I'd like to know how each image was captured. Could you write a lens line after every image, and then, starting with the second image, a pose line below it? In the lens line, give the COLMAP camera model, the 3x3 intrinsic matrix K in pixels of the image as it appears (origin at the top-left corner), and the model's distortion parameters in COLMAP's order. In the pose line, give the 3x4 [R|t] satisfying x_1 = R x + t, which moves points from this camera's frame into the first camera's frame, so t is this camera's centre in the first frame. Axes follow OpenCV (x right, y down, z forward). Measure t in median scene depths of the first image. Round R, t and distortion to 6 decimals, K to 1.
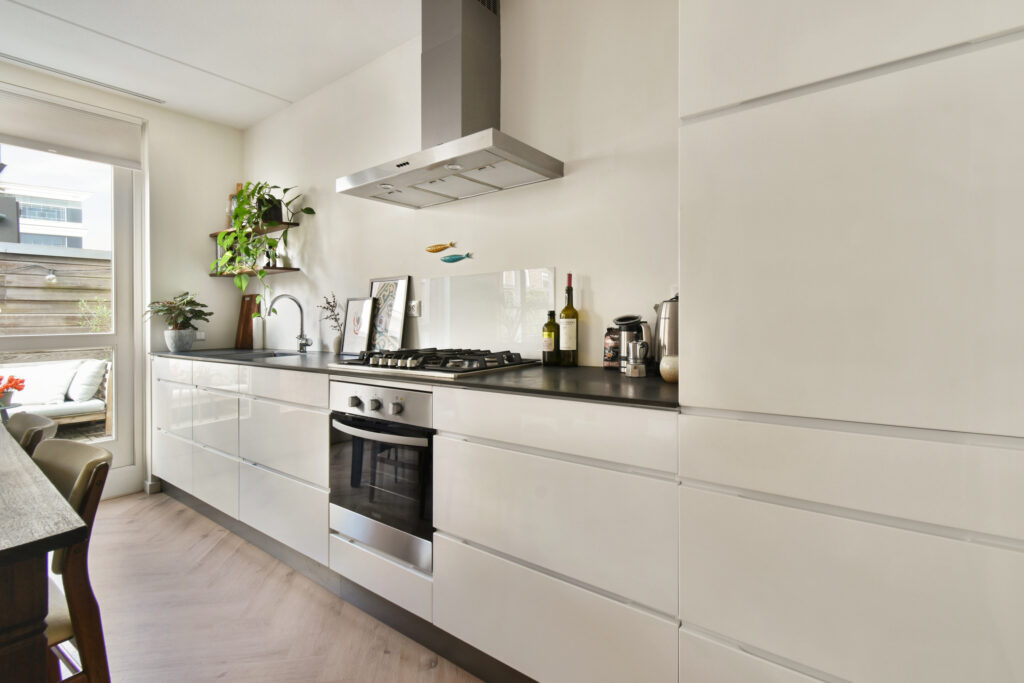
lens RADIAL K [[473.5, 0, 520.8], [0, 473.5, 321.3], [0, 0, 1]] dist [0.001440, -0.001147]
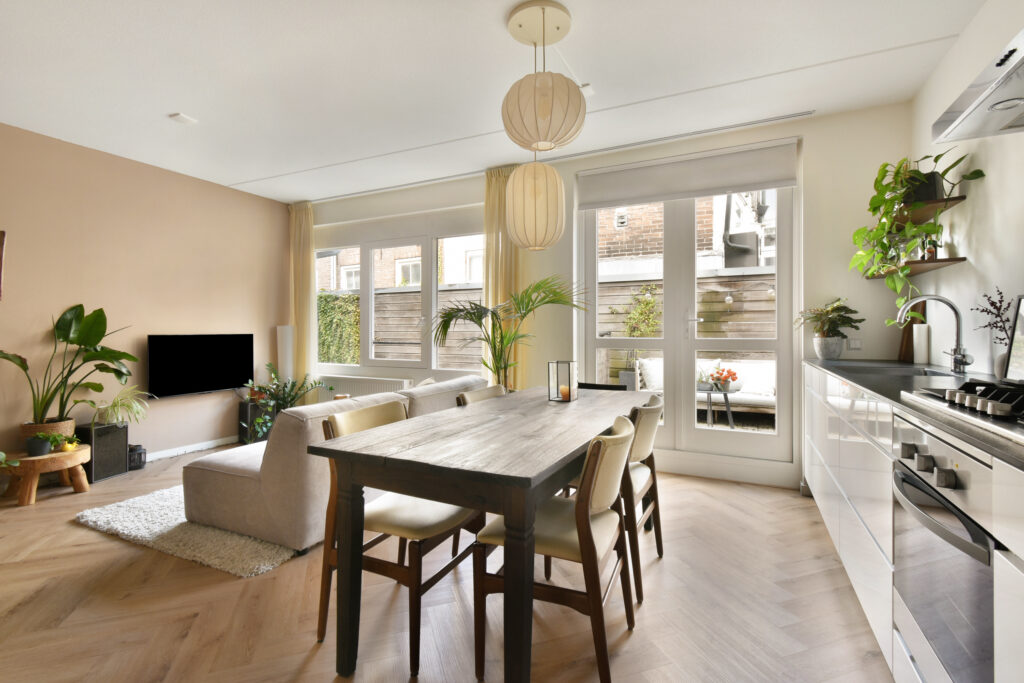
lens RADIAL K [[473.5, 0, 515.0], [0, 473.5, 322.5], [0, 0, 1]] dist [0.001440, -0.001147]
pose [[0.190412, -0.003581, -0.981698, 0.120320], [-0.007279, 0.999961, -0.005059, -0.003115], [0.981677, 0.008109, 0.190378, 0.192526]]
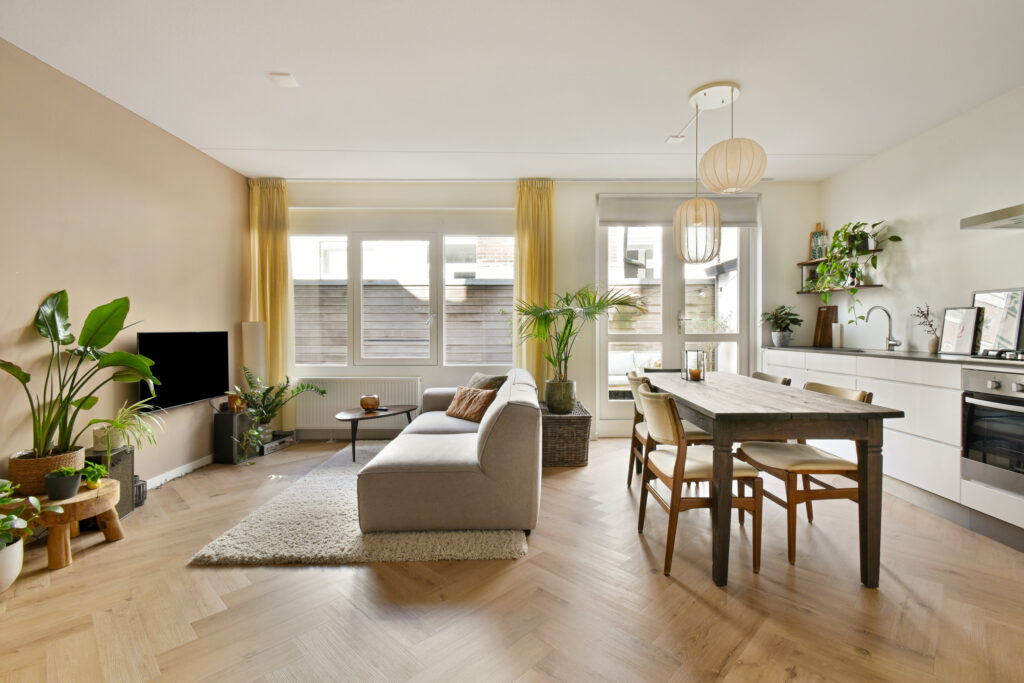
lens RADIAL K [[473.5, 0, 522.8], [0, 473.5, 322.9], [0, 0, 1]] dist [0.001440, -0.001147]
pose [[0.614787, 0.001912, -0.788691, -0.065044], [-0.011484, 0.999913, -0.006529, 0.009498], [0.788610, 0.013071, 0.614755, -0.556541]]
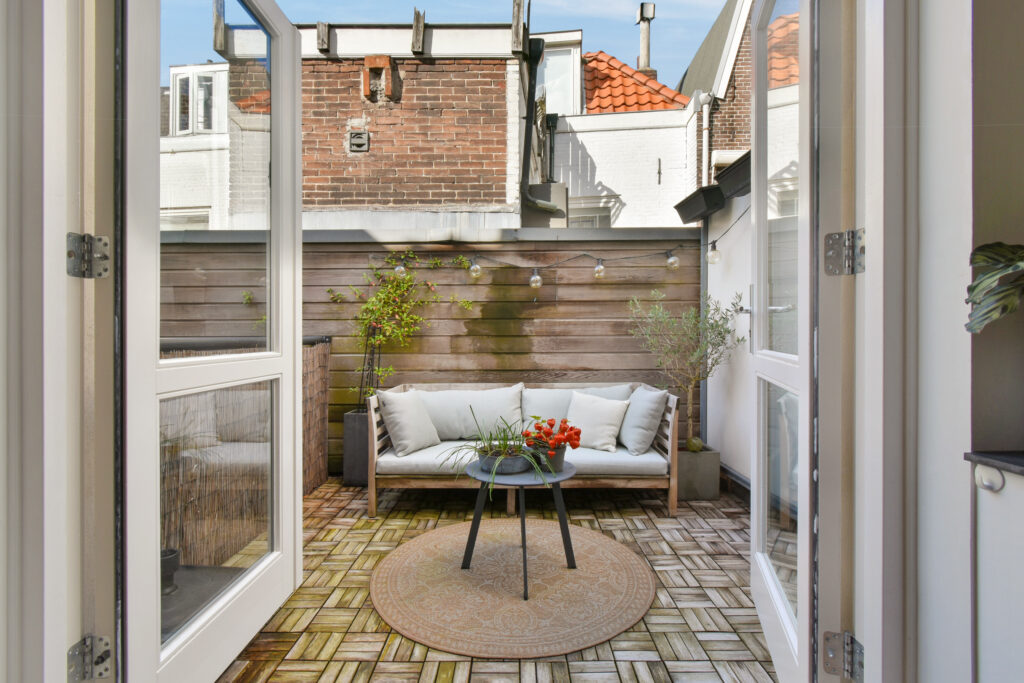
lens RADIAL K [[473.5, 0, 511.1], [0, 473.5, 325.3], [0, 0, 1]] dist [0.001440, -0.001147]
pose [[0.607301, -0.003738, -0.794463, -0.767119], [-0.007648, 0.999915, -0.010550, 0.005546], [0.794435, 0.012483, 0.607221, 0.695695]]
